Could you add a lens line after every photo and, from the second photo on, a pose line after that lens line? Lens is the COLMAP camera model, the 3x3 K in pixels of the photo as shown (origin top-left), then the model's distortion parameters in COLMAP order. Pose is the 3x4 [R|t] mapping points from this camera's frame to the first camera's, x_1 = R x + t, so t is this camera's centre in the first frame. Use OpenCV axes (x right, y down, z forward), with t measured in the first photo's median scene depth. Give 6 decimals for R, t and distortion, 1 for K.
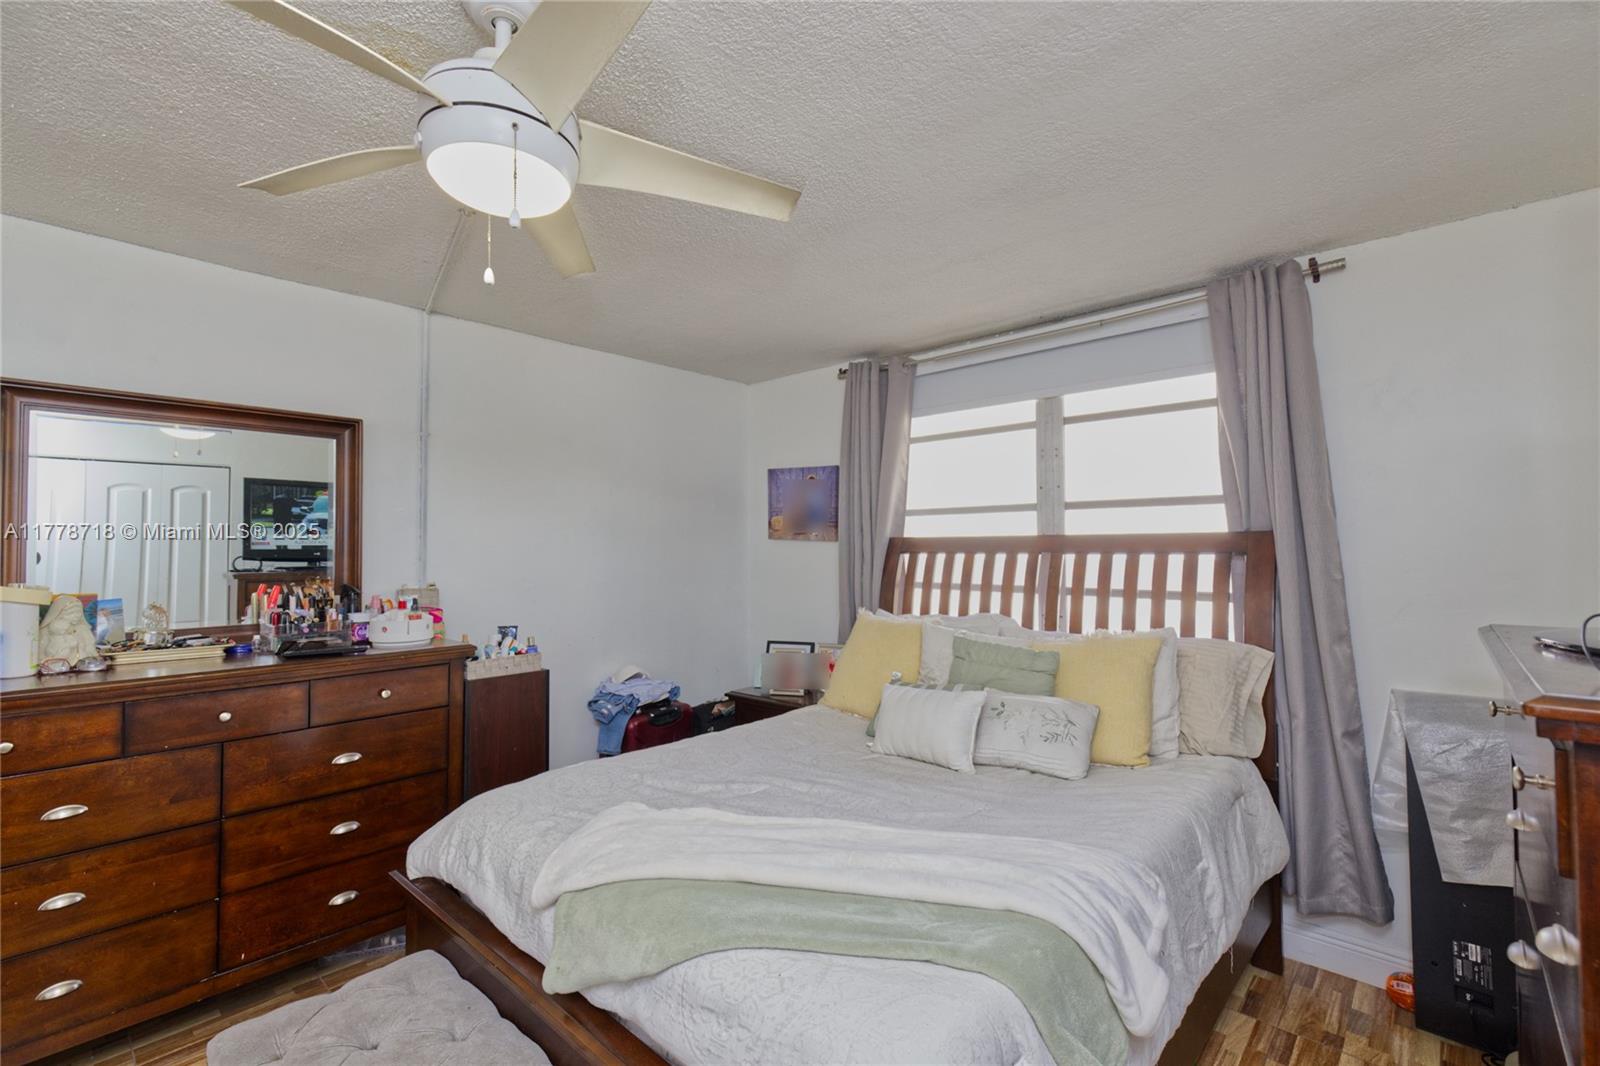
lens RADIAL K [[692.9, 0, 806.8], [0, 692.9, 531.9], [0, 0, 1]] dist [0.003474, 0.000141]
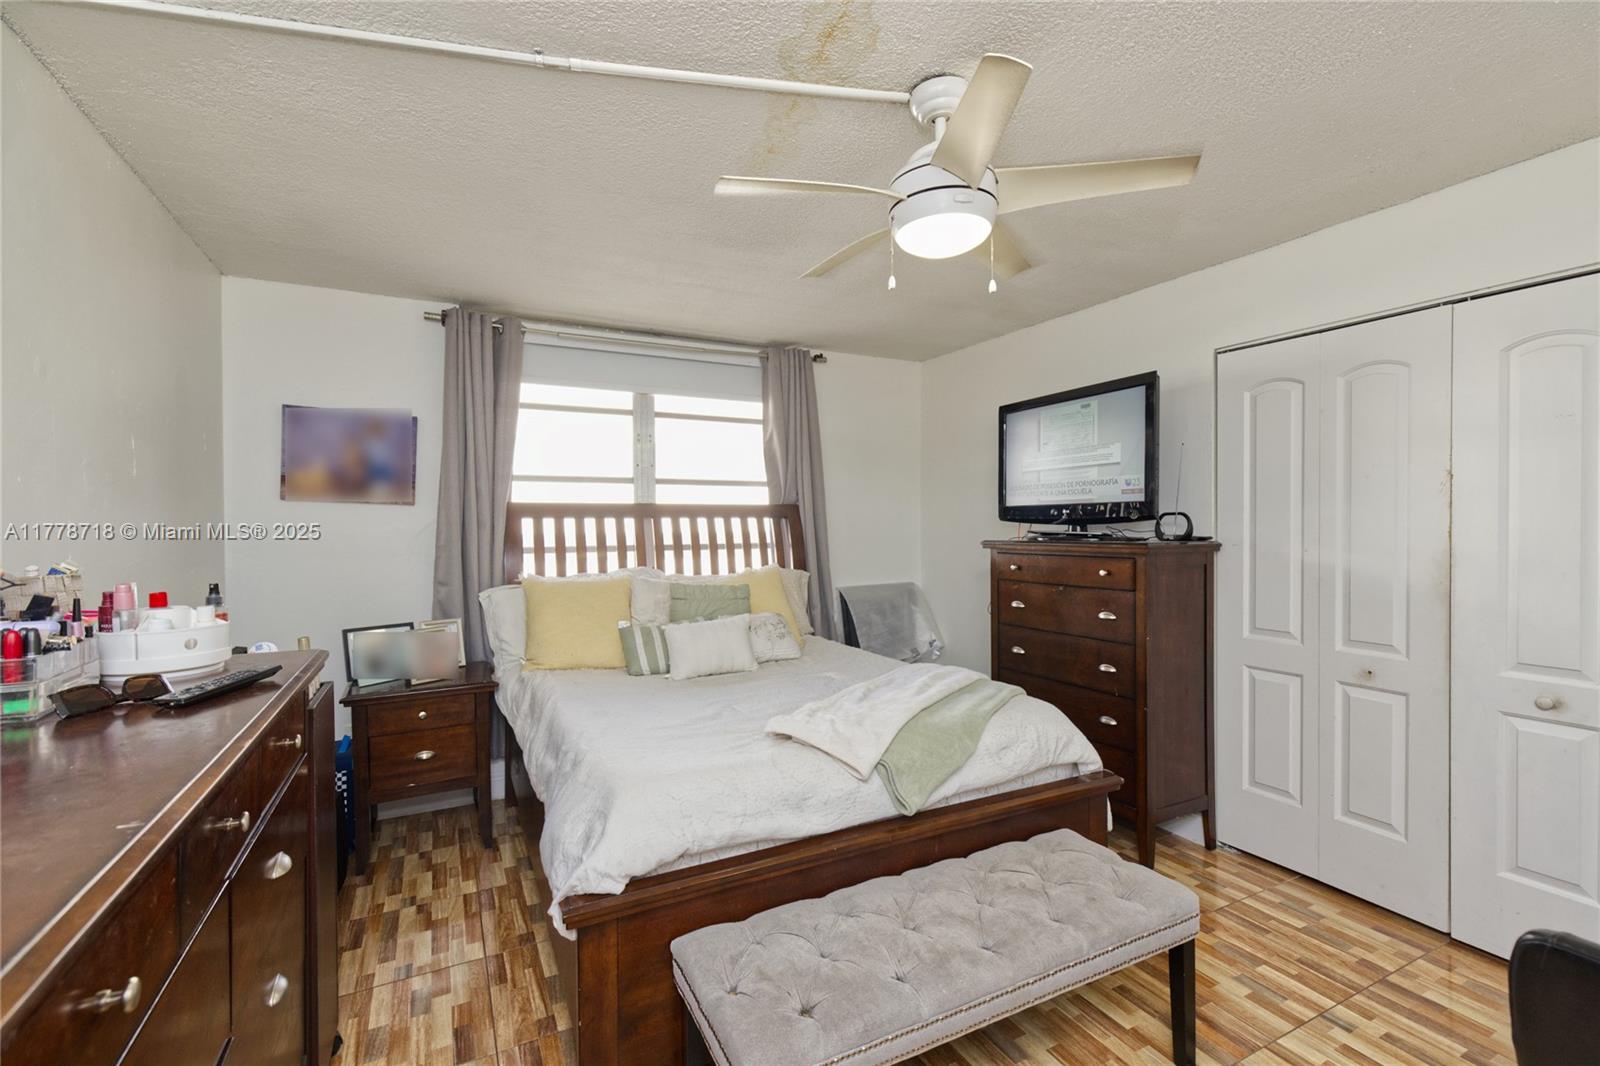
lens RADIAL K [[692.9, 0, 803.6], [0, 692.9, 527.1], [0, 0, 1]] dist [0.003474, 0.000141]
pose [[0.357168, -0.007422, 0.934011, -0.710217], [-0.019402, 0.999694, 0.015363, 0.022151], [-0.933839, -0.023609, 0.356914, 0.279205]]
